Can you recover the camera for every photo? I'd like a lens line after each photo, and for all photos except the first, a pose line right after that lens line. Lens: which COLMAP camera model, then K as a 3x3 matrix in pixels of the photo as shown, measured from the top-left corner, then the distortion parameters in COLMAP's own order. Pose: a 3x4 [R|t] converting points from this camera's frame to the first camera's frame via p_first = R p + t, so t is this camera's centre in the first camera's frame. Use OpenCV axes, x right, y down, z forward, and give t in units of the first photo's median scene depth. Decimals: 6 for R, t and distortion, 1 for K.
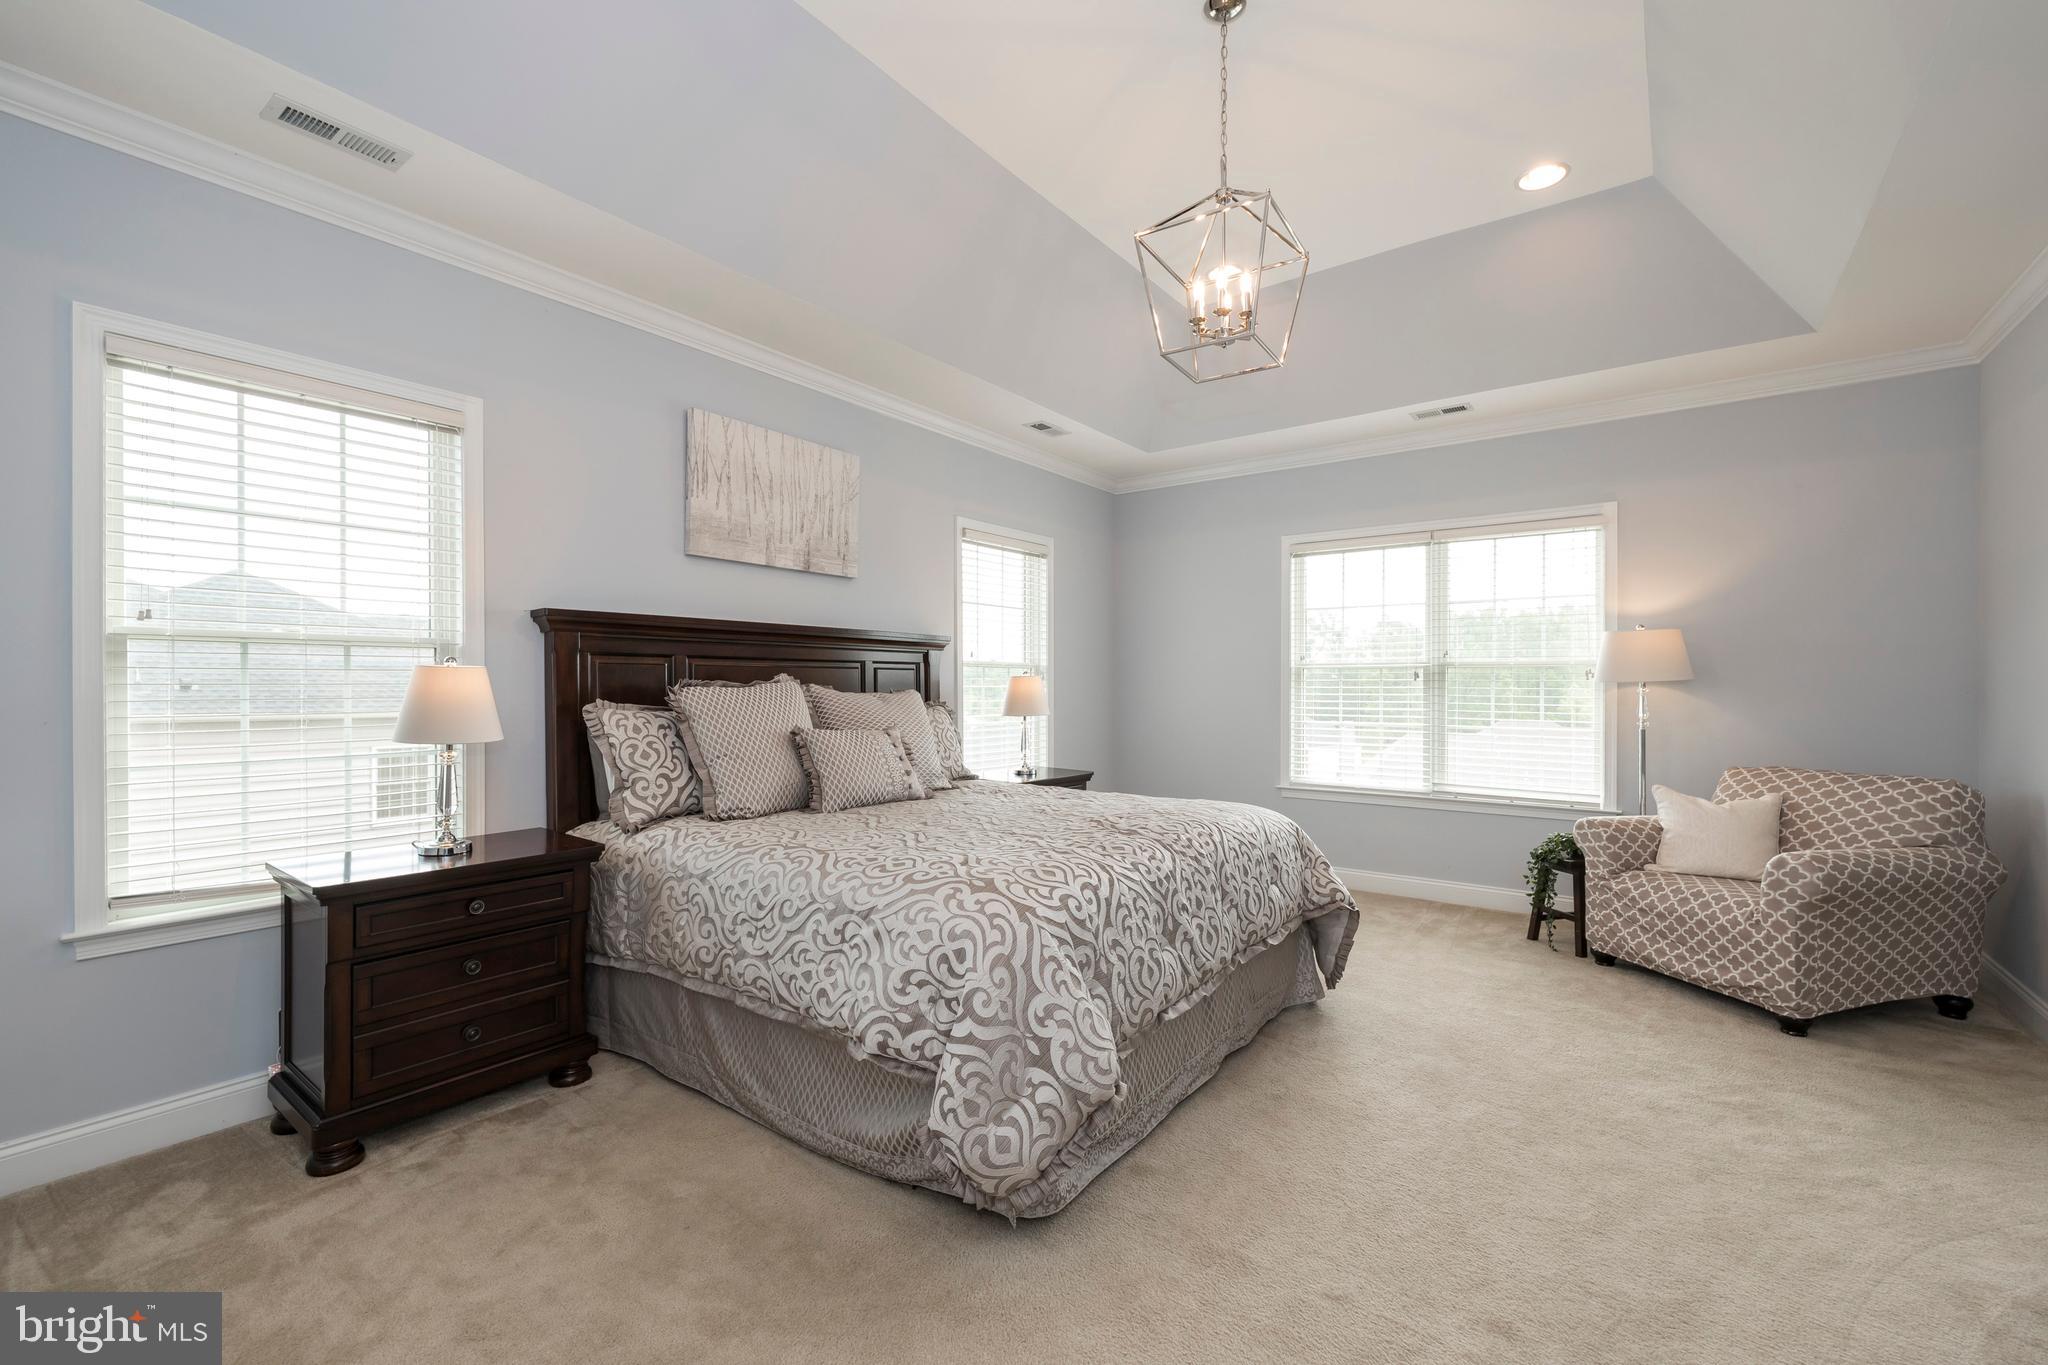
lens RADIAL K [[857.5, 0, 1032.8], [0, 857.5, 690.9], [0, 0, 1]] dist [0.005130, -0.000576]
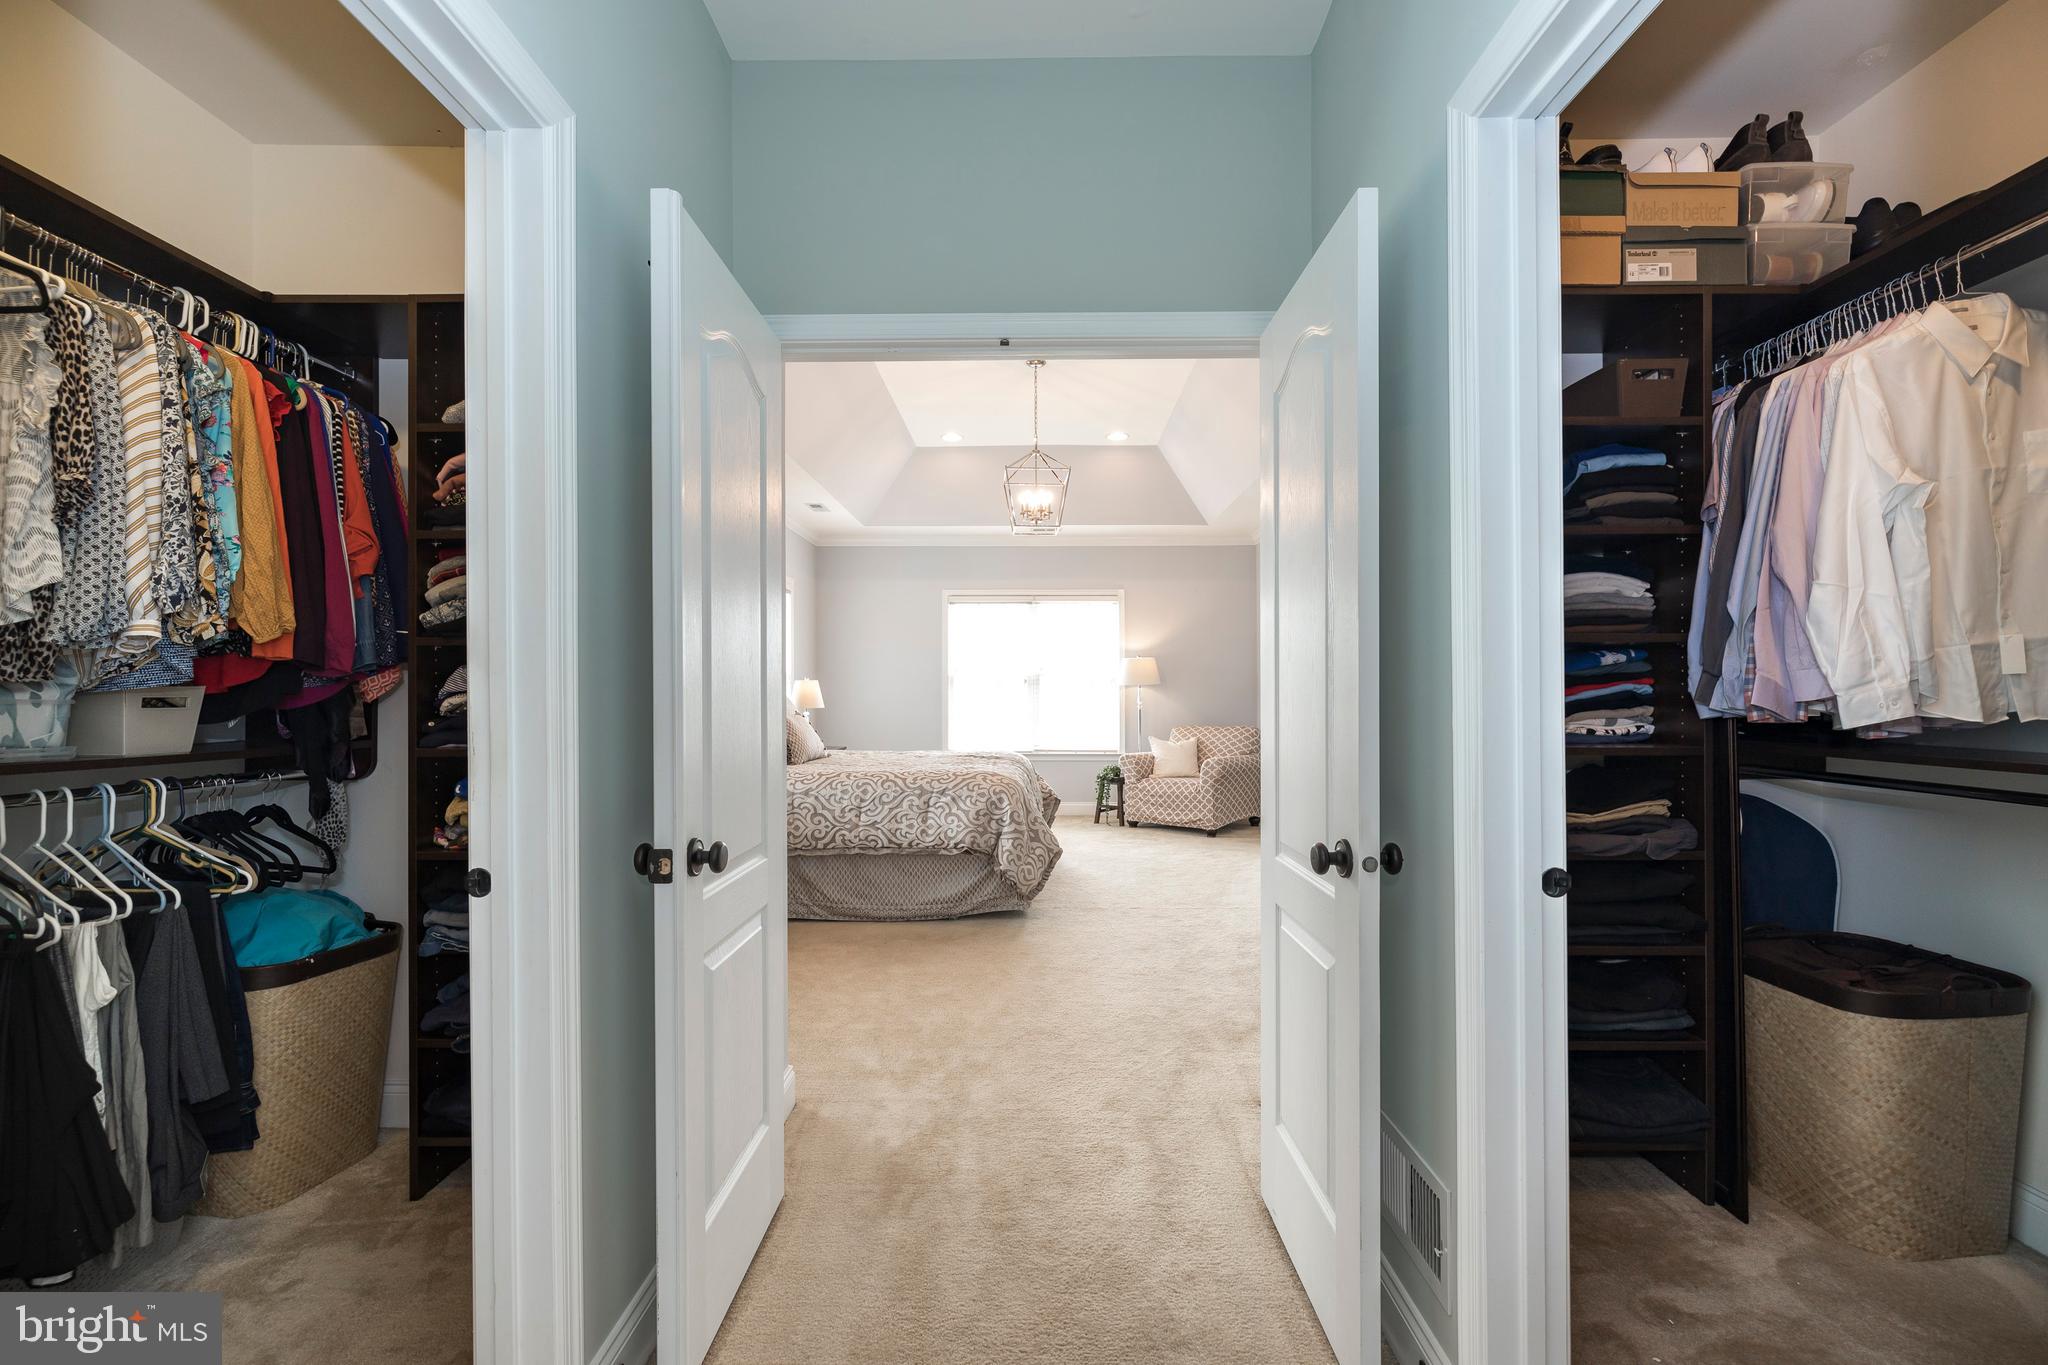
lens RADIAL K [[857.5, 0, 1032.8], [0, 857.5, 690.9], [0, 0, 1]] dist [0.005130, -0.000576]
pose [[0.805946, -0.002711, 0.591983, -1.117924], [0.007661, 0.999954, -0.005851, 0.022577], [-0.591940, 0.009250, 0.805929, -0.740798]]
